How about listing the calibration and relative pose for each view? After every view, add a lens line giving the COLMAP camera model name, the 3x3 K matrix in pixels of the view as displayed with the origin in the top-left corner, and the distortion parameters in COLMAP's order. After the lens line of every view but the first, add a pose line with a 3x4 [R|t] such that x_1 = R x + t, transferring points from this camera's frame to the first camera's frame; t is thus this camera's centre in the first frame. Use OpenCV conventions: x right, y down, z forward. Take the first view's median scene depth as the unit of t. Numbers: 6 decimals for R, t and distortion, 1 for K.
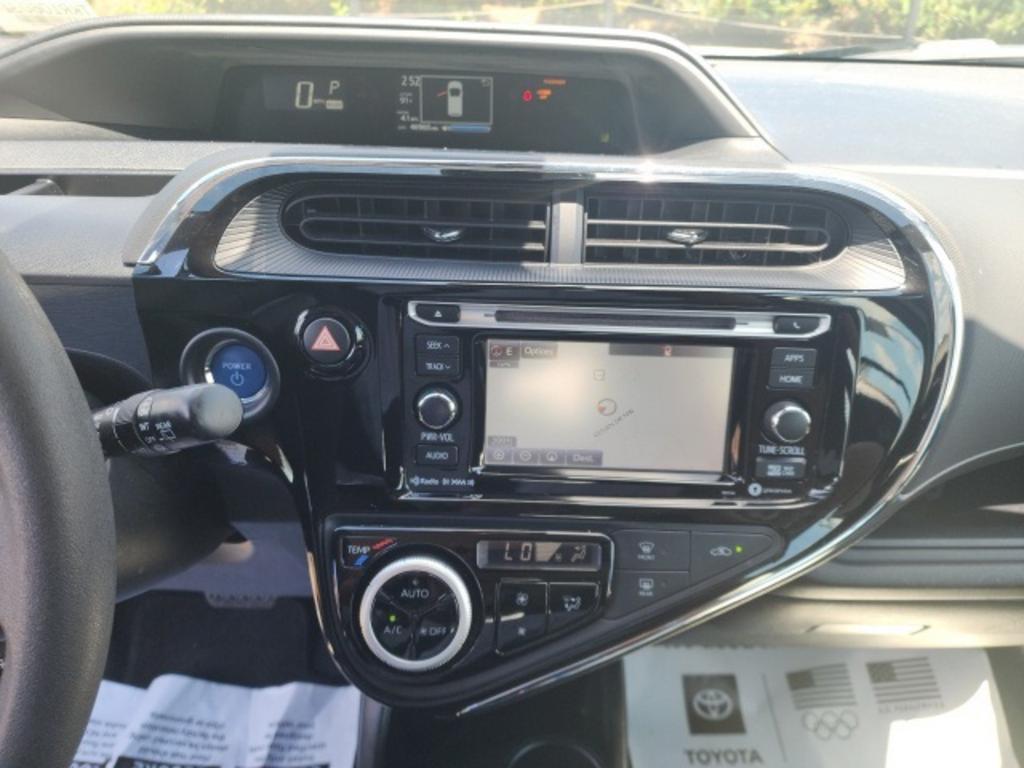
lens RADIAL K [[697.3, 0, 515.5], [0, 697.3, 378.5], [0, 0, 1]] dist [0.043290, -0.031148]
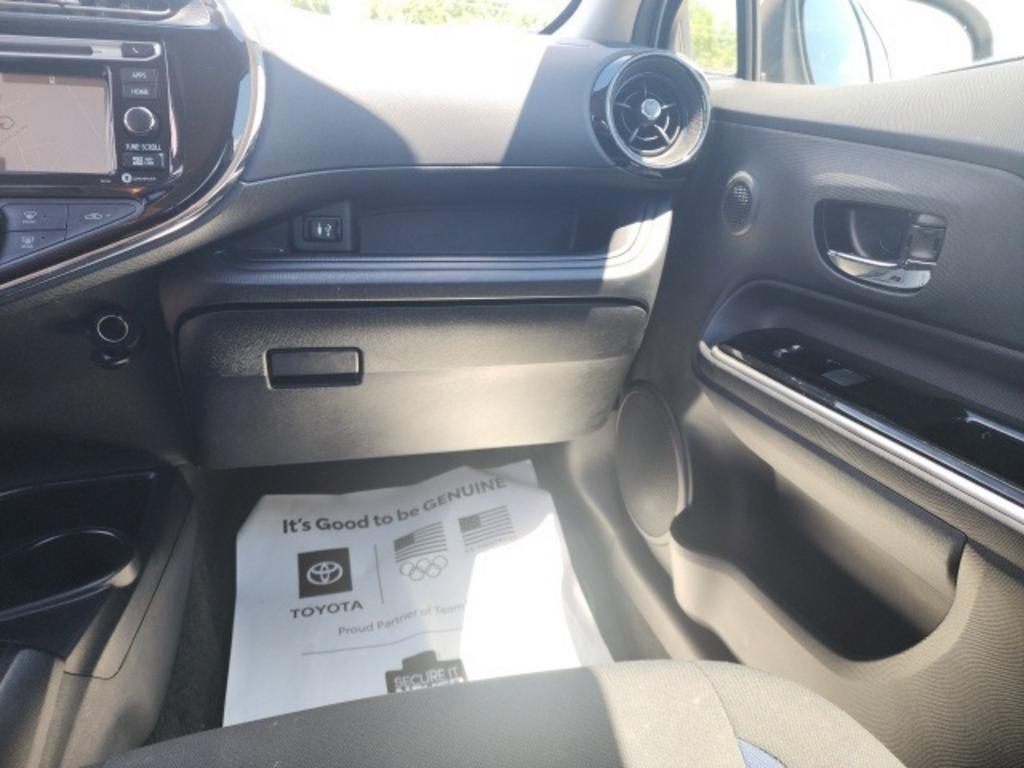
lens RADIAL K [[697.3, 0, 499.2], [0, 697.3, 375.0], [0, 0, 1]] dist [0.043290, -0.031148]
pose [[0.968197, -0.070658, 0.240006, 0.672847], [0.112108, 0.980119, -0.163700, 0.818039], [-0.223668, 0.185401, 0.956870, -0.373808]]
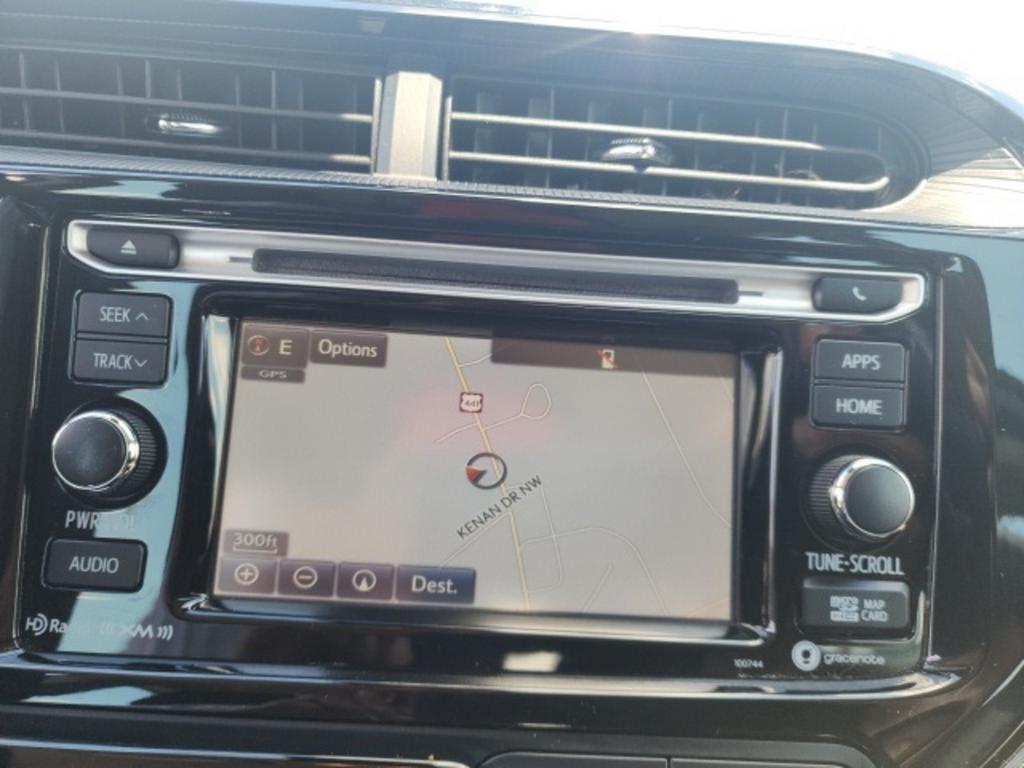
lens RADIAL K [[740.2, 0, 512.3], [0, 740.2, 388.1], [0, 0, 1]] dist [-0.007927, -0.005862]
pose [[0.997924, 0.035397, 0.053799, 0.120694], [-0.016479, 0.947937, -0.318032, 0.147406], [-0.062256, 0.316485, 0.946552, 0.503735]]
